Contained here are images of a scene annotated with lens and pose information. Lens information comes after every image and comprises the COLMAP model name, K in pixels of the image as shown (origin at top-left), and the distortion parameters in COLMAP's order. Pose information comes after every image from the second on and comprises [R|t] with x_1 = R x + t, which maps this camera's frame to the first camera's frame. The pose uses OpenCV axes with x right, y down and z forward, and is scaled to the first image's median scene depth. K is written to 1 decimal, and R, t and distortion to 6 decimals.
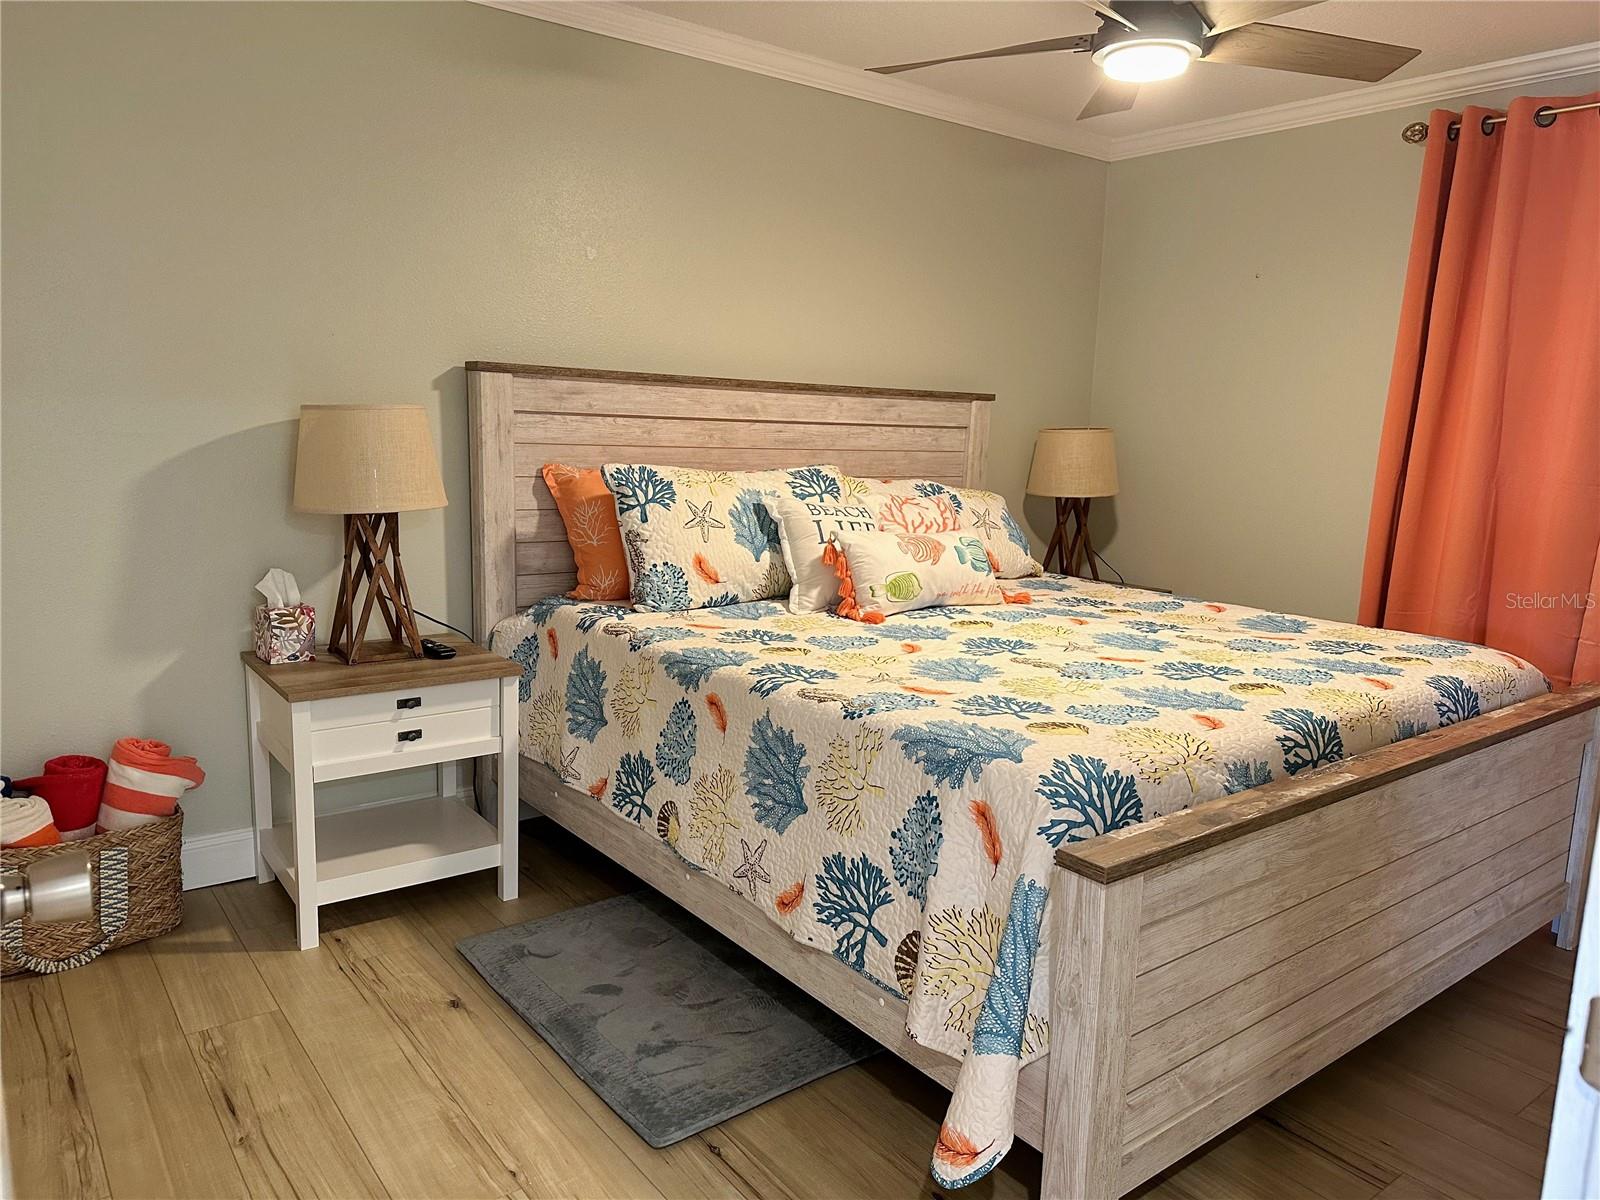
lens RADIAL K [[1119.5, 0, 800.0], [0, 1119.5, 600.0], [0, 0, 1]] dist [0.149737, -0.278051]
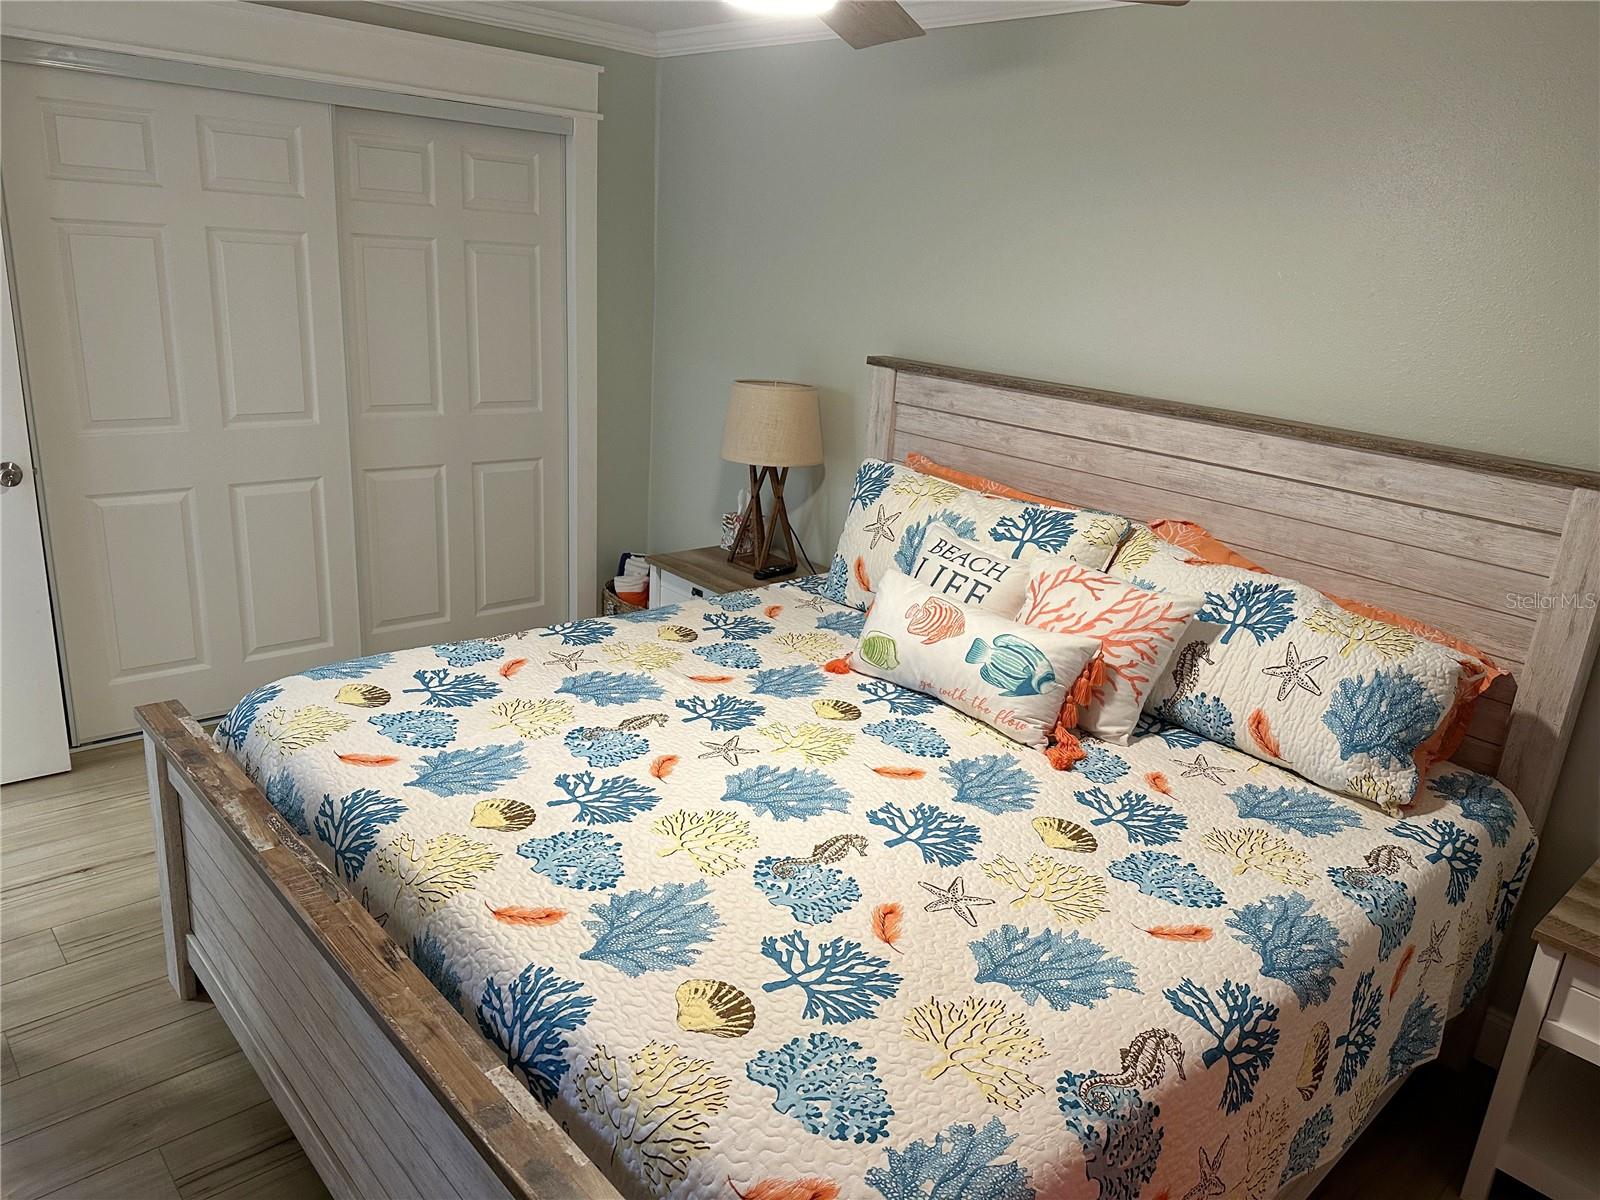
lens RADIAL K [[1119.5, 0, 800.0], [0, 1119.5, 600.0], [0, 0, 1]] dist [0.149737, -0.278051]
pose [[0.073796, 0.271390, -0.959636, 0.800013], [-0.226715, 0.941630, 0.248864, -0.219985], [0.971161, 0.199199, 0.131017, 0.739963]]
